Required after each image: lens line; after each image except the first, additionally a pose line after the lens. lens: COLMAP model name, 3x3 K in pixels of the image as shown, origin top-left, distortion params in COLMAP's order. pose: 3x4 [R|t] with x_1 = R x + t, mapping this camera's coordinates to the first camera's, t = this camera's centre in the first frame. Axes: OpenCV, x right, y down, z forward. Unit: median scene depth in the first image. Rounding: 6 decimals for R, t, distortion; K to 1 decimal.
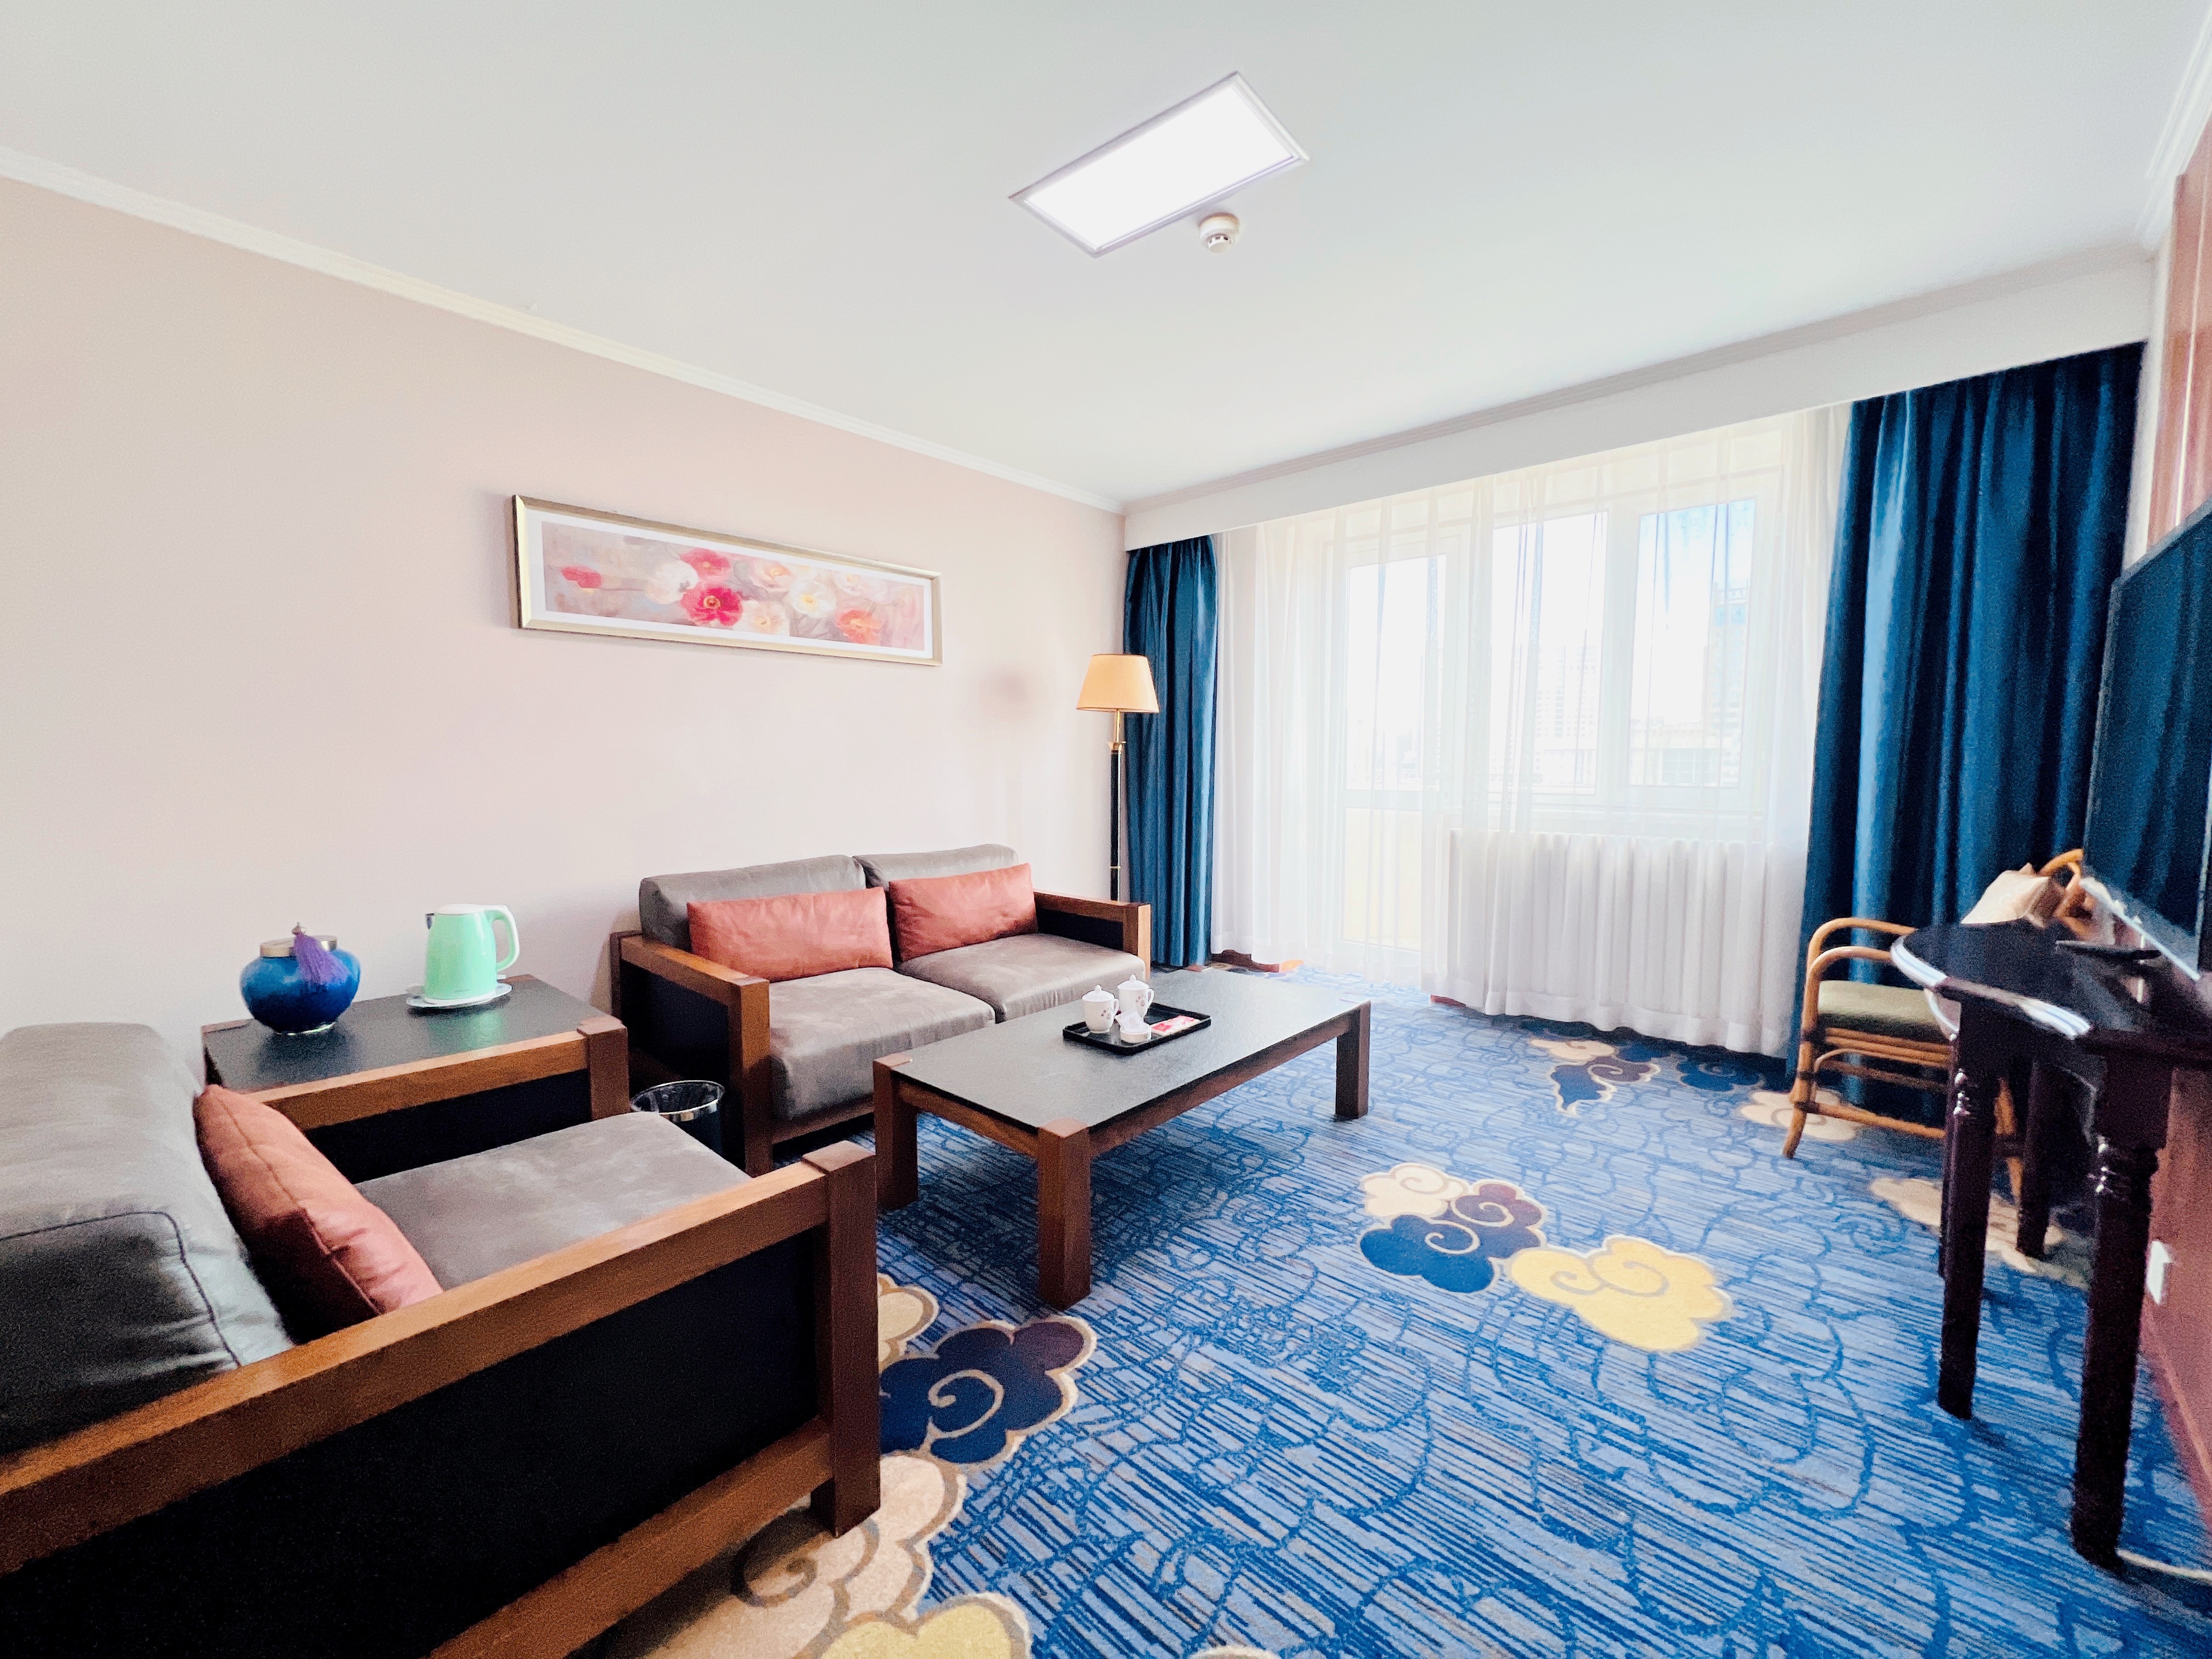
lens RADIAL K [[879.6, 0, 1104.7], [0, 879.6, 829.2], [0, 0, 1]] dist [-0.003886, 0.000832]
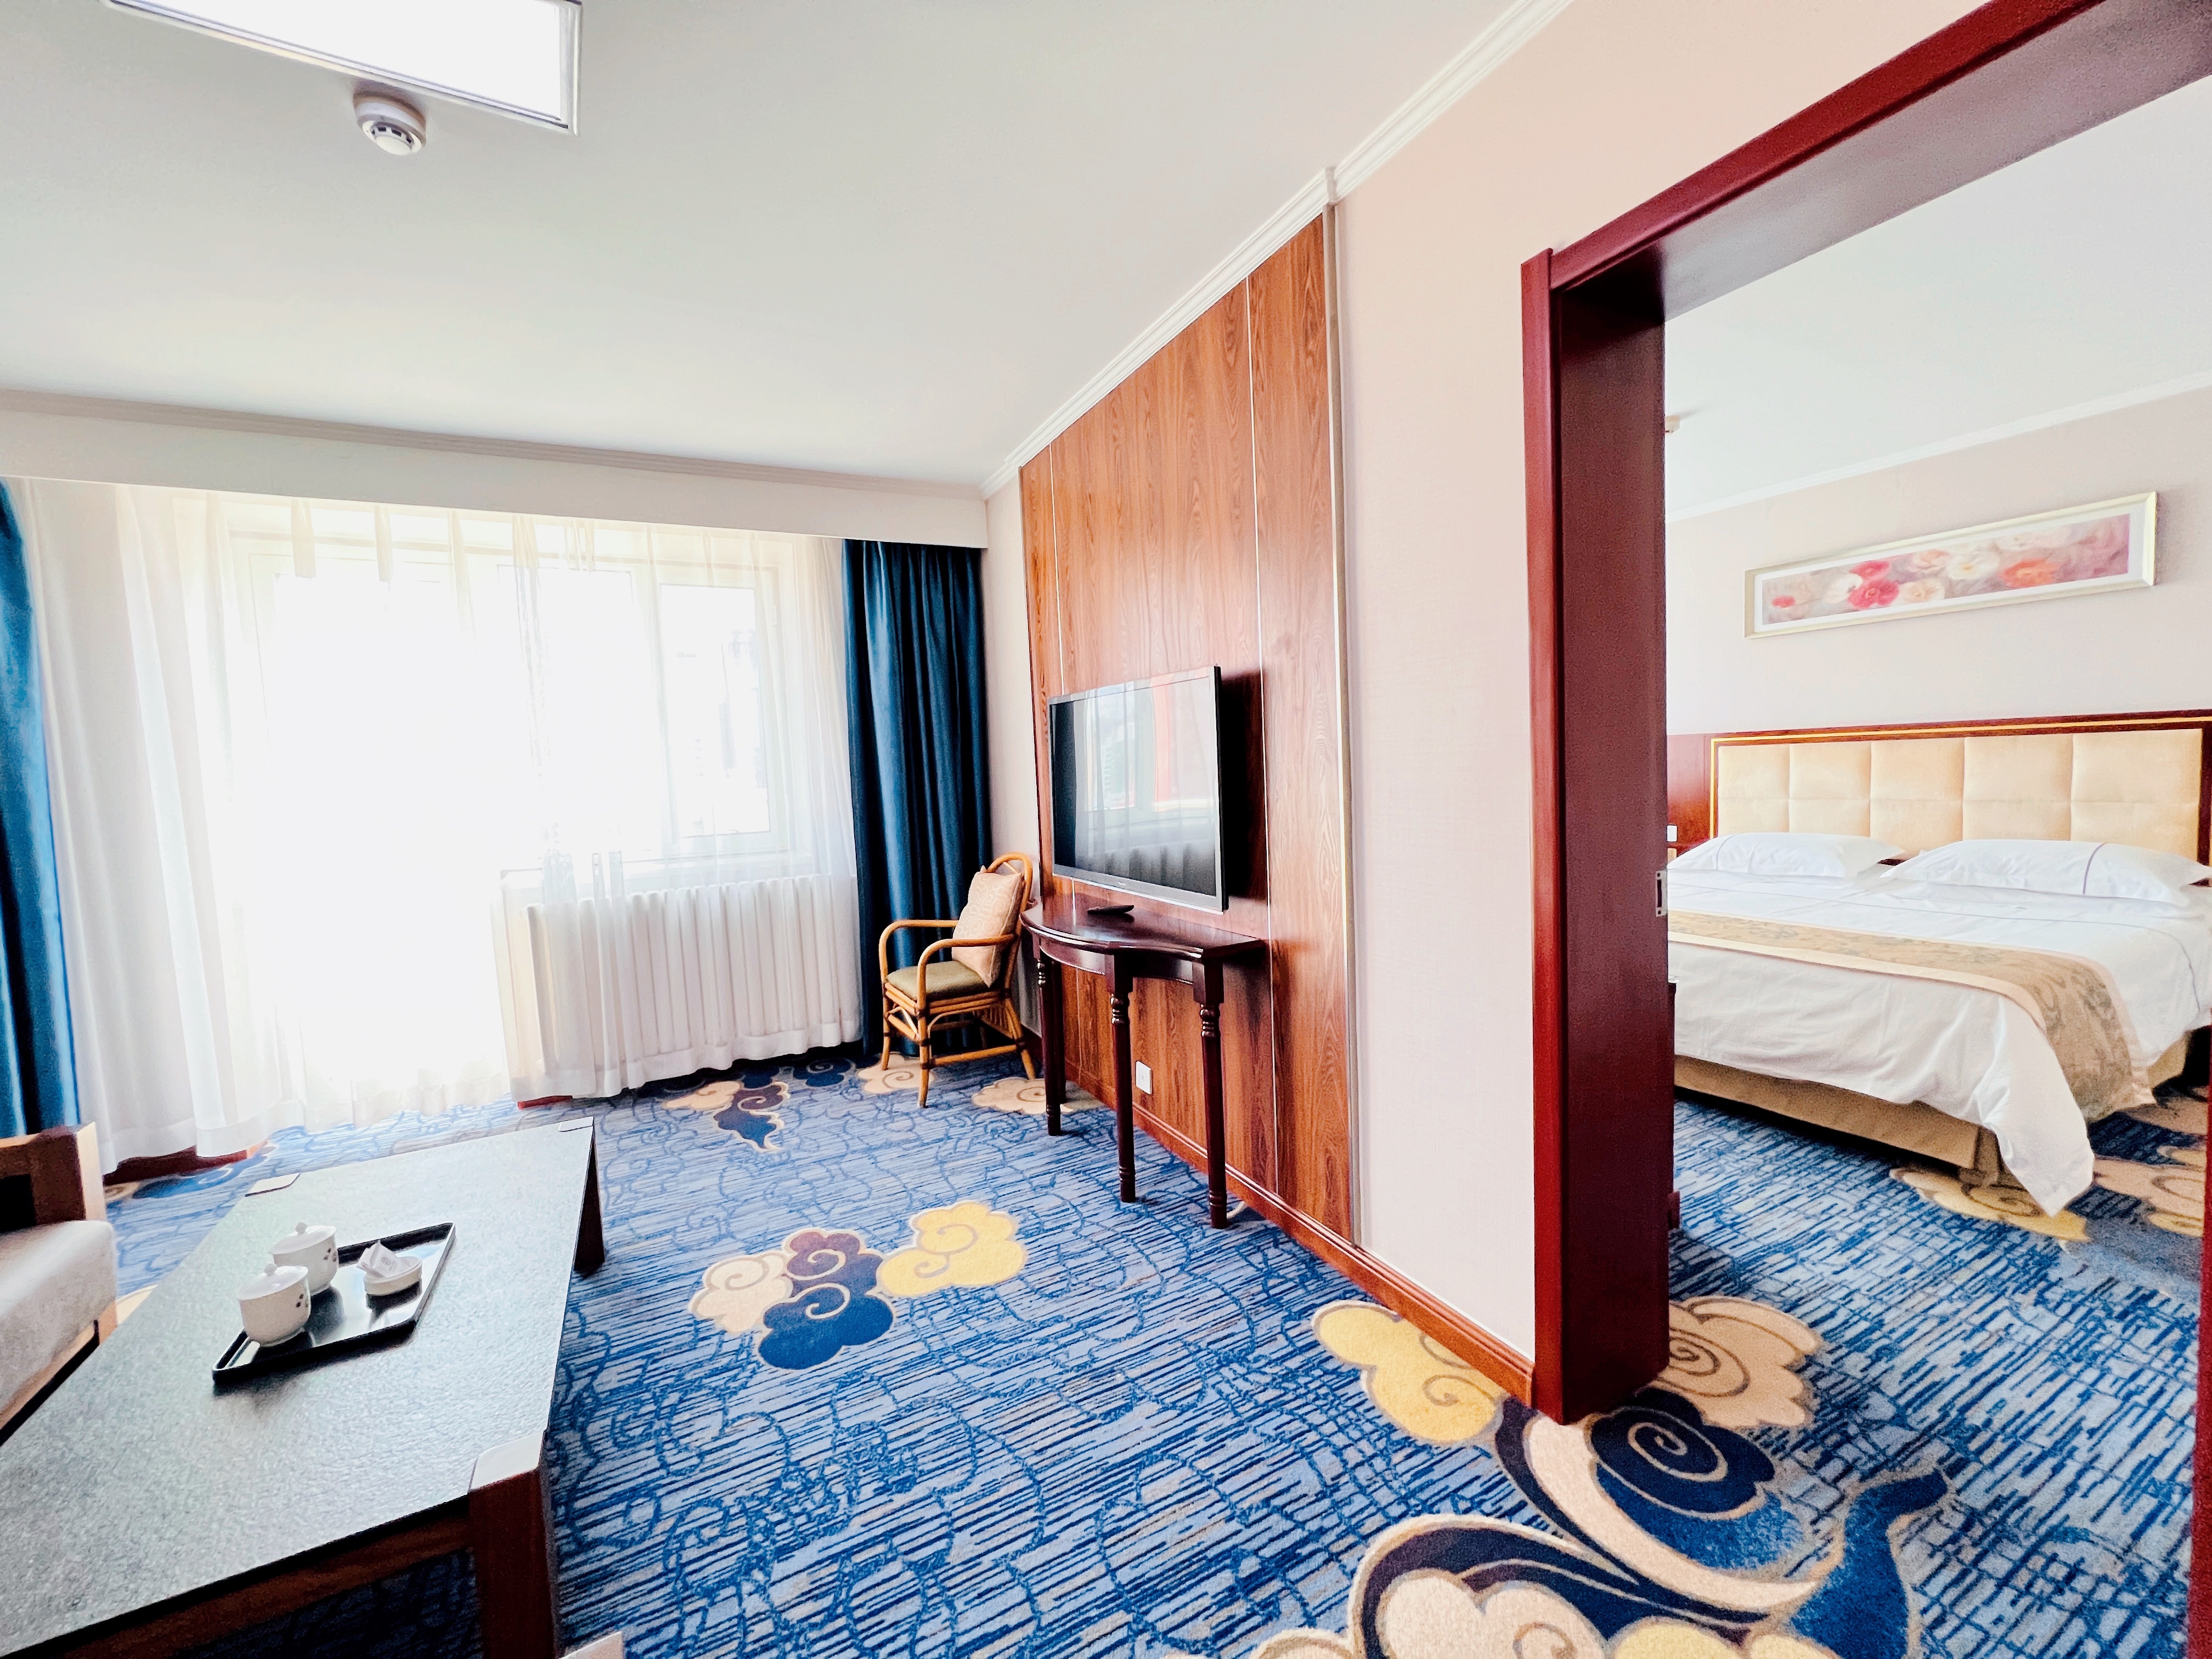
lens RADIAL K [[879.6, 0, 1095.6], [0, 879.6, 826.5], [0, 0, 1]] dist [-0.003886, 0.000832]
pose [[0.348080, -0.079102, 0.934122, -0.425940], [0.120808, 0.991910, 0.038979, -0.085029], [-0.929648, 0.099282, 0.354820, 0.310463]]
